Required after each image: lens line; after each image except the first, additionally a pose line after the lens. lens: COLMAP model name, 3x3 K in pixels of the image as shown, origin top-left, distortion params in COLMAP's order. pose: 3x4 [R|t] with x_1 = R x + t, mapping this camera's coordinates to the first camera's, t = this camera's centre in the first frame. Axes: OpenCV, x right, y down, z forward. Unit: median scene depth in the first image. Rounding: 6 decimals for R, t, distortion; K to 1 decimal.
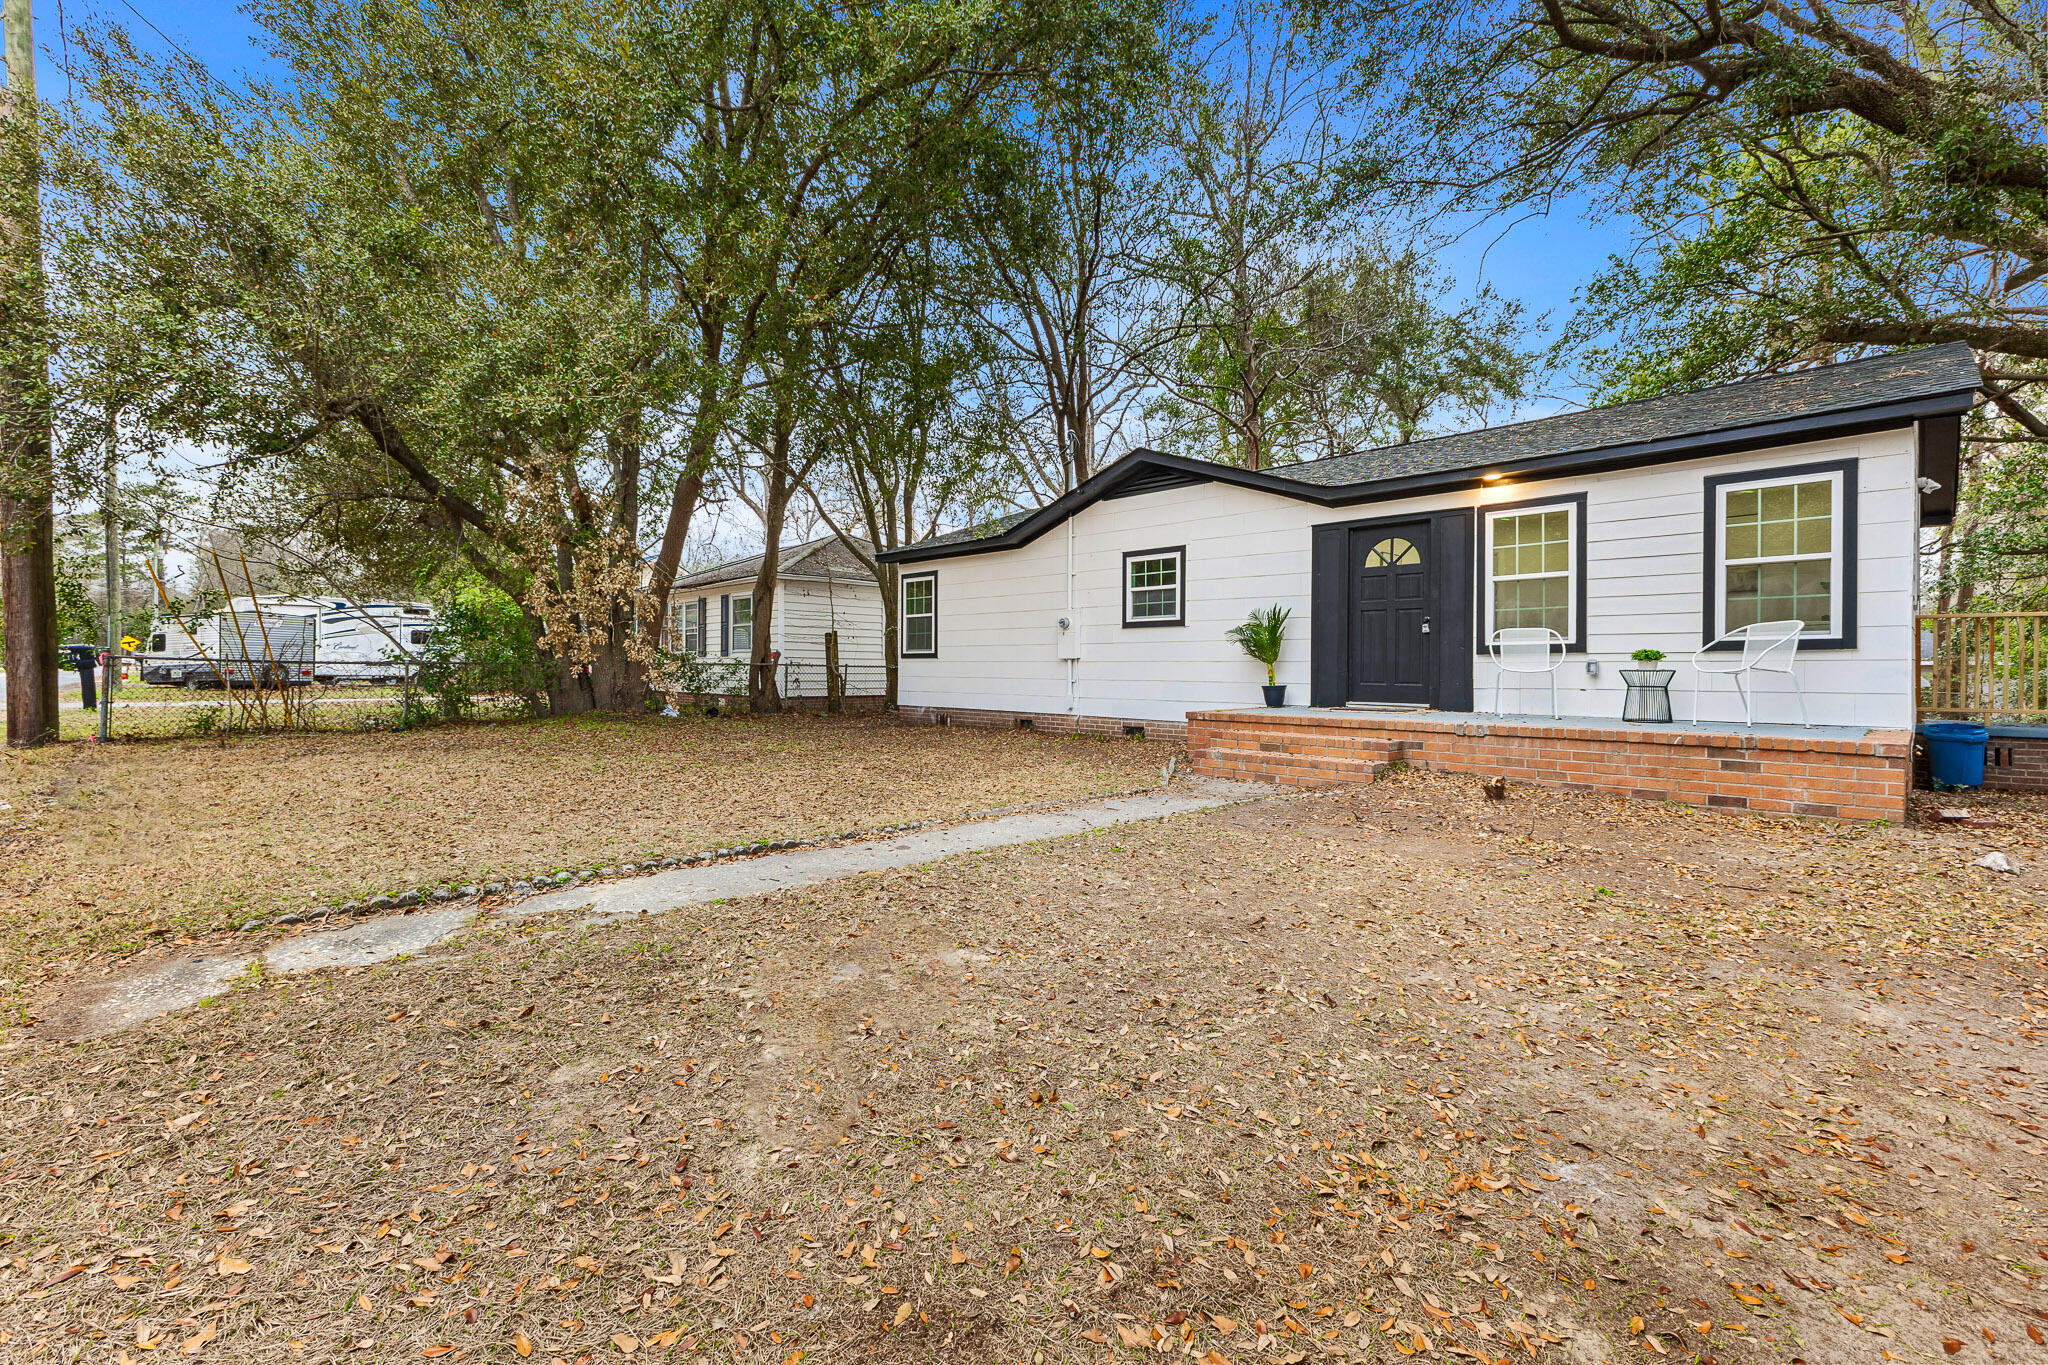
lens RADIAL K [[877.5, 0, 1027.7], [0, 877.5, 667.9], [0, 0, 1]] dist [0.006766, 0.000185]
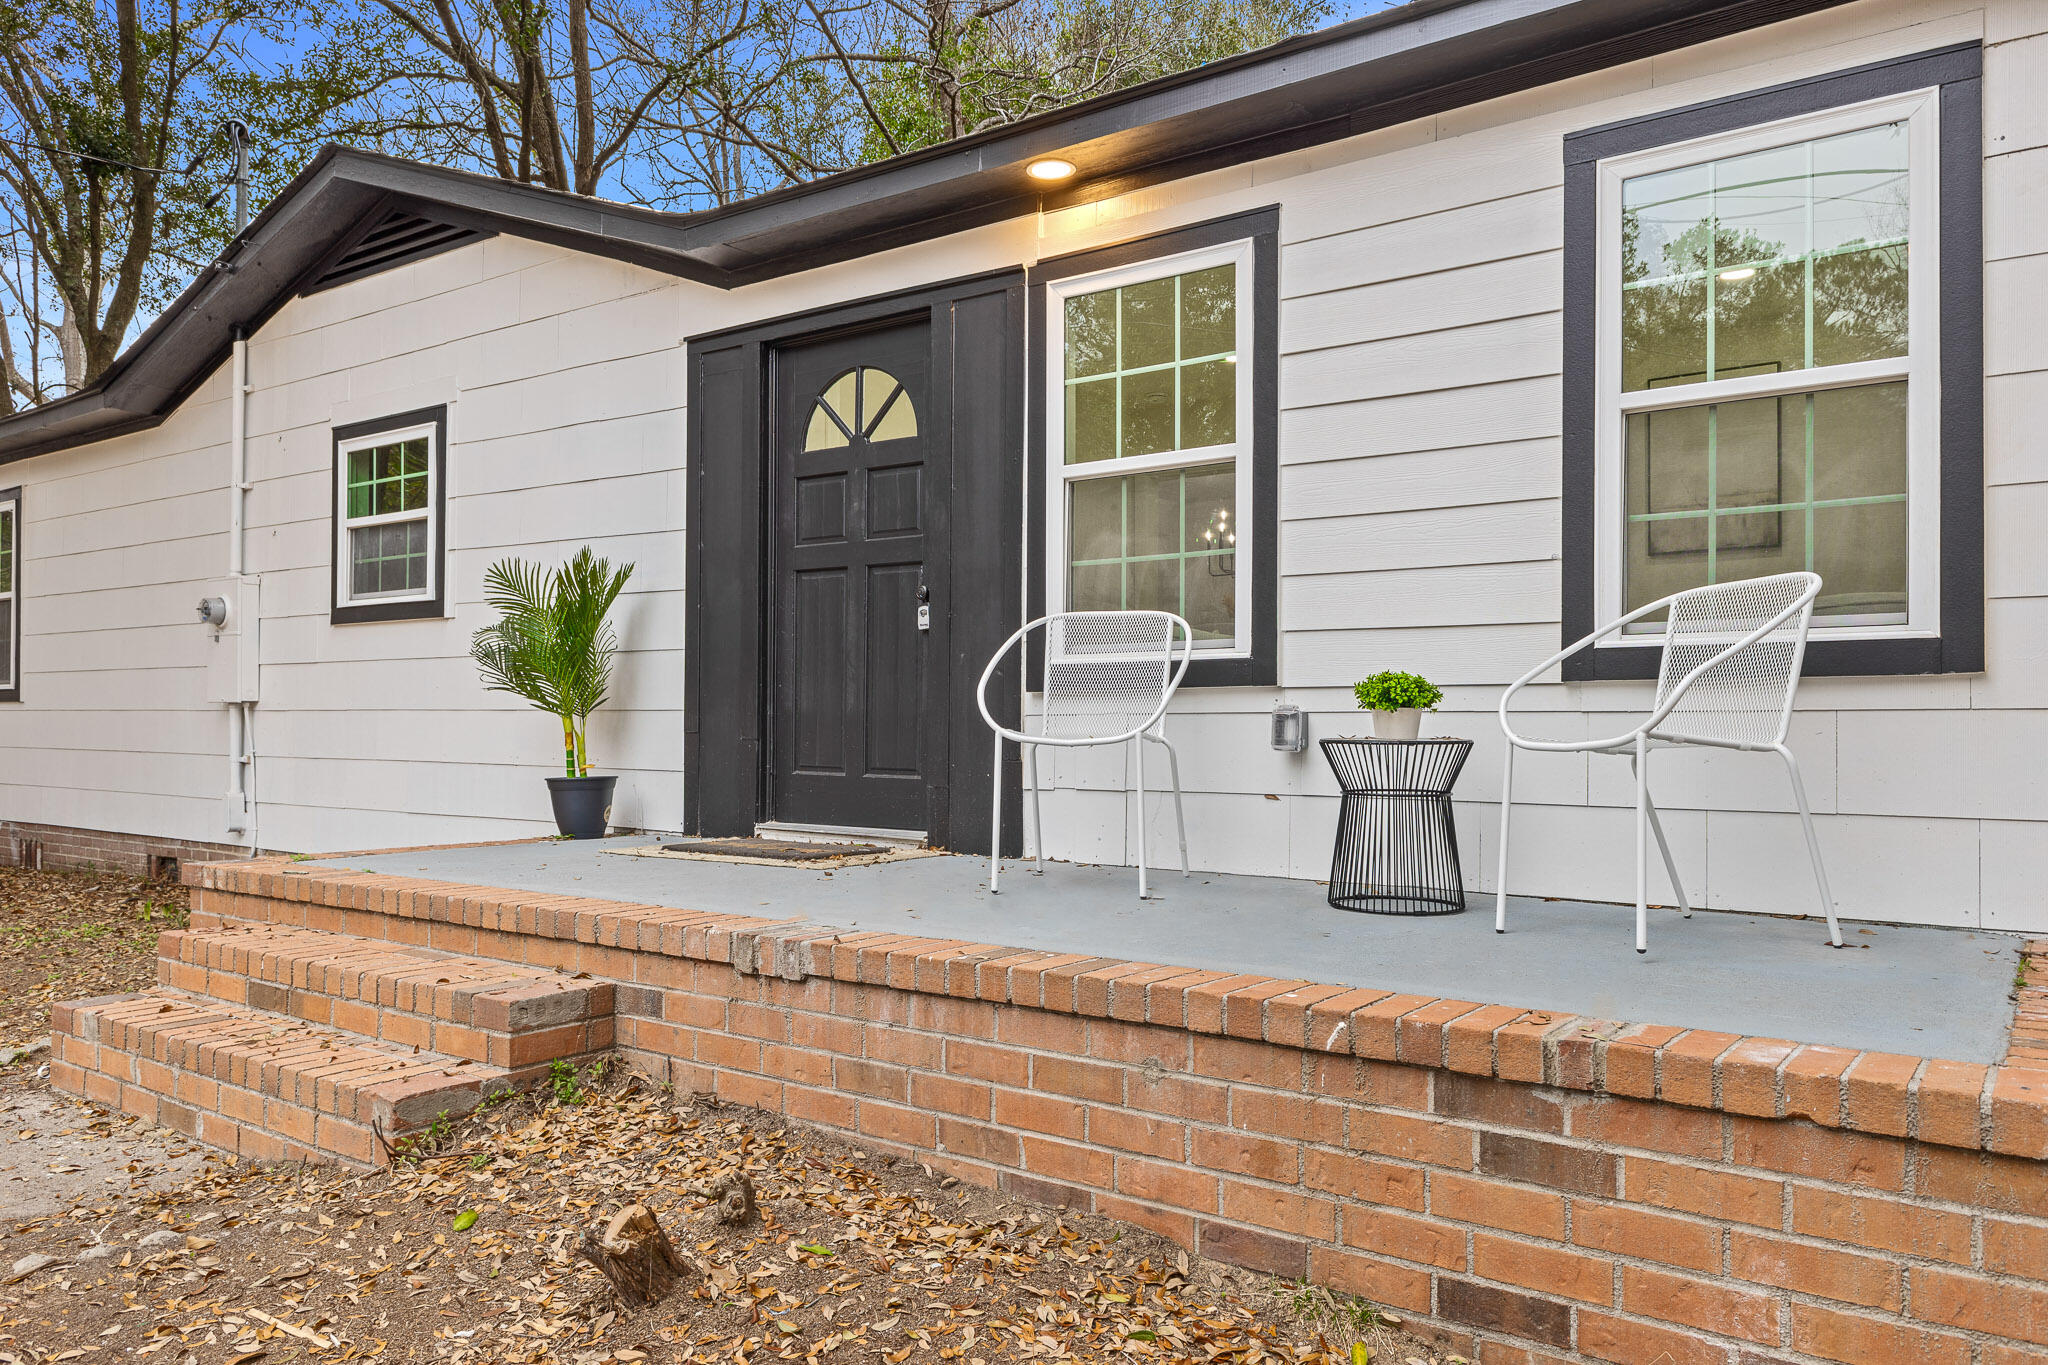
lens RADIAL K [[1439.7, 0, 1027.7], [0, 1439.7, 709.4], [0, 0, 1]] dist [0.013262, 0.001948]
pose [[0.985638, 0.005418, 0.168783, 0.414484], [-0.003484, 0.999925, -0.011753, -0.001653], [-0.168834, 0.010997, 0.985583, 0.440704]]
